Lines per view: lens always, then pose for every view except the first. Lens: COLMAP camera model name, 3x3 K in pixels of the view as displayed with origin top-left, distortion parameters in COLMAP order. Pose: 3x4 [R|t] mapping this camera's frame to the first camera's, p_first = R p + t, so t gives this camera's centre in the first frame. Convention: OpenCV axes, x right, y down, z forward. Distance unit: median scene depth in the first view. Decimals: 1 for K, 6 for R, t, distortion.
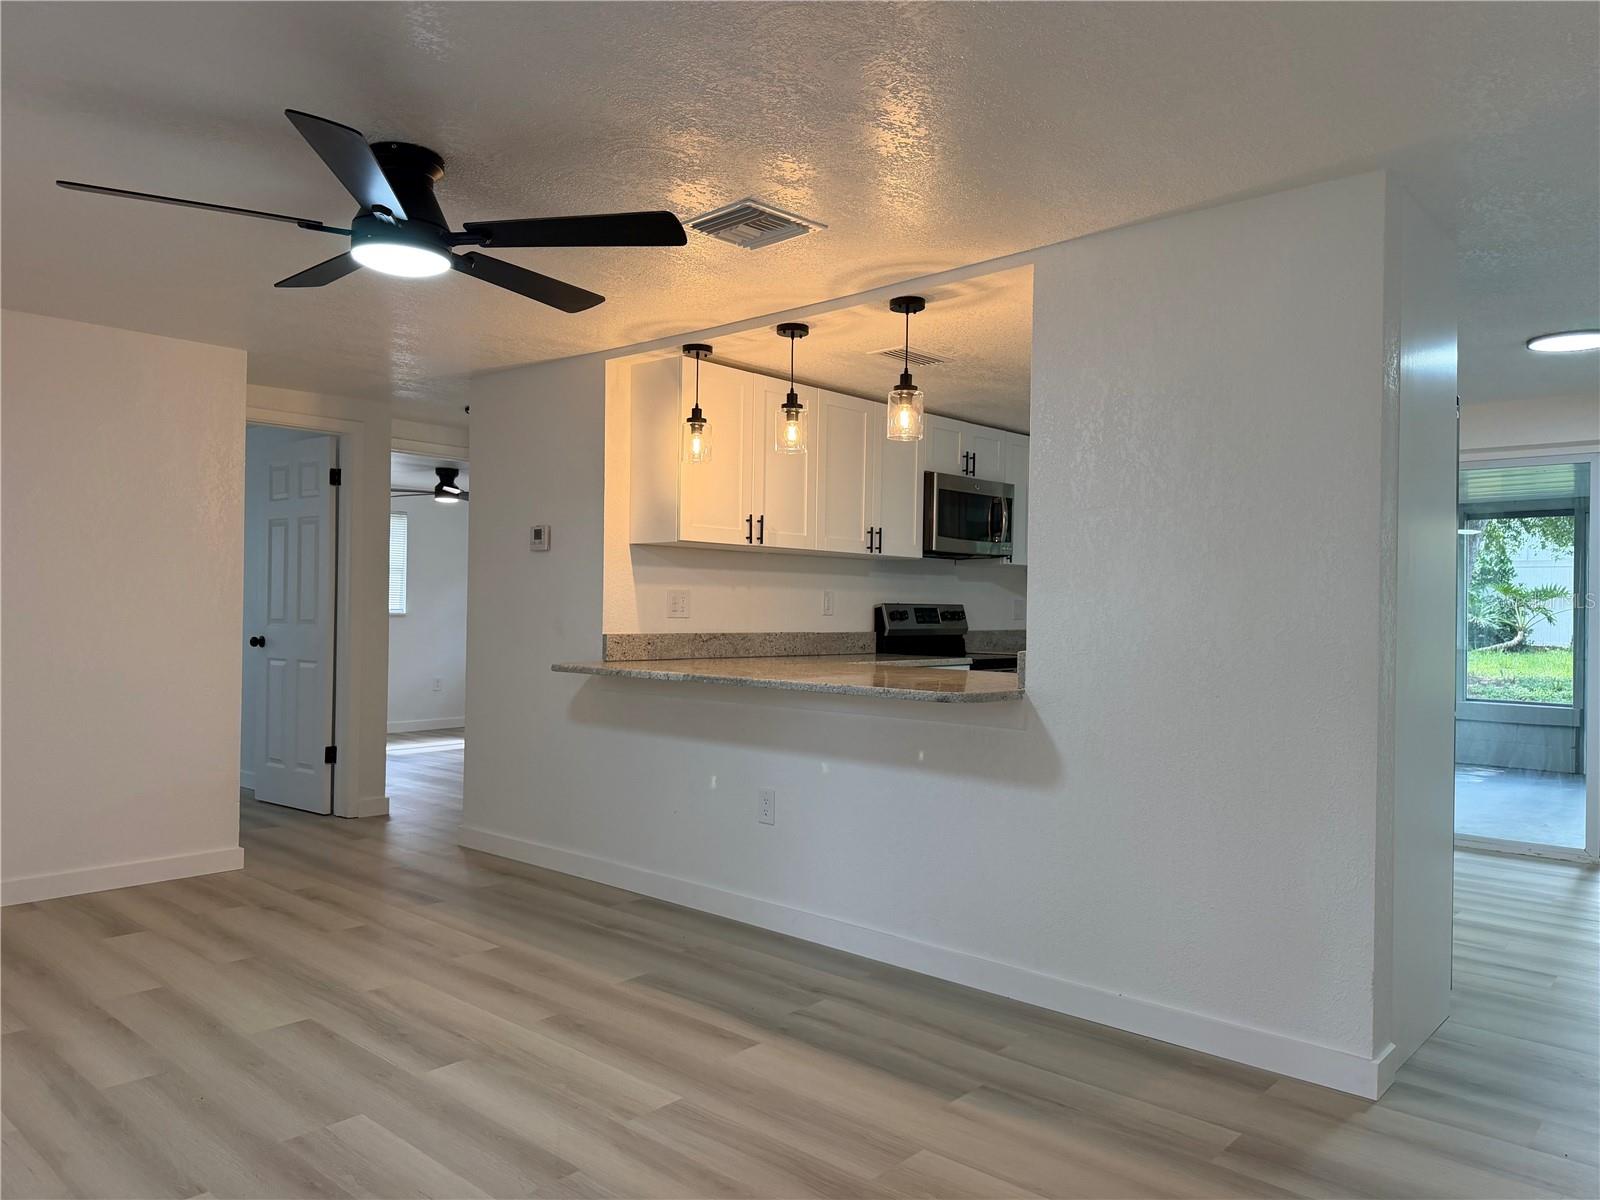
lens RADIAL K [[1109.8, 0, 800.0], [0, 1109.8, 600.0], [0, 0, 1]] dist [0.088102, -0.144620]
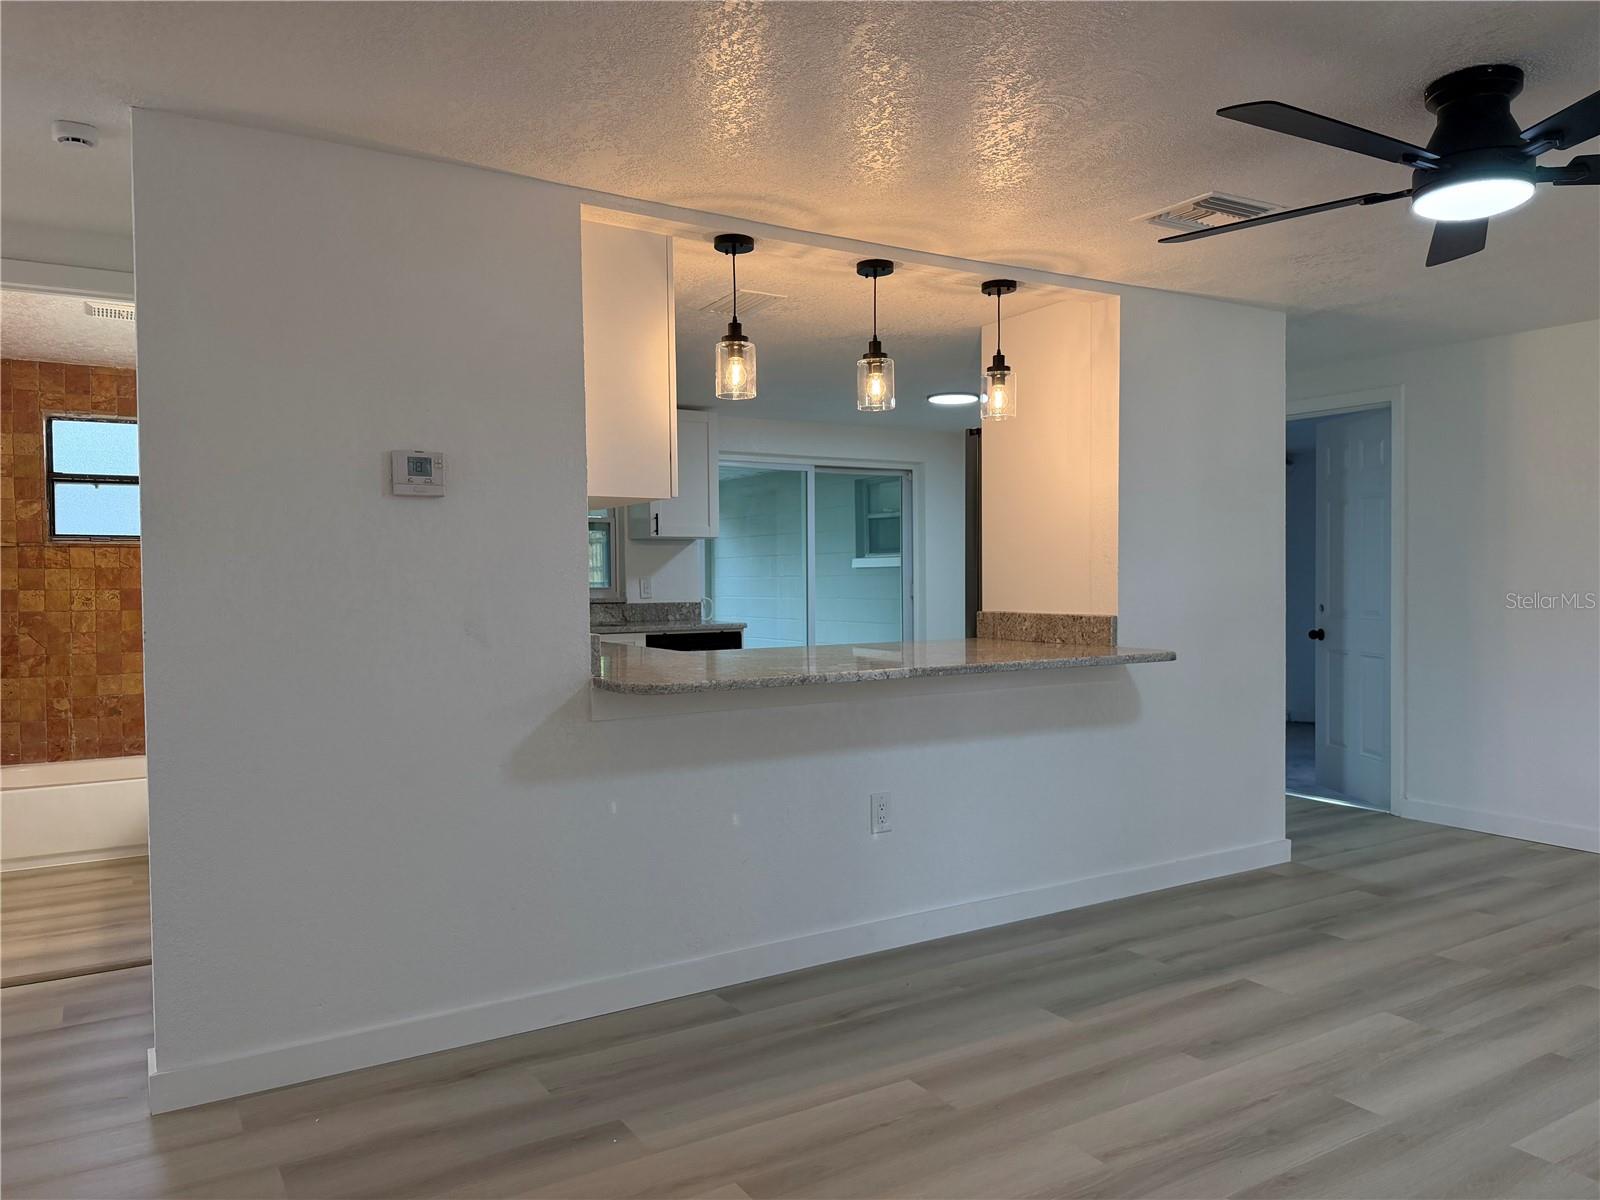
lens RADIAL K [[1117.6, 0, 800.0], [0, 1117.6, 600.0], [0, 0, 1]] dist [0.029722, -0.039294]
pose [[0.291077, -0.032863, 0.956135, -0.943090], [0.009903, 0.999460, 0.031337, -0.010058], [-0.956648, 0.000347, 0.291245, 0.863081]]
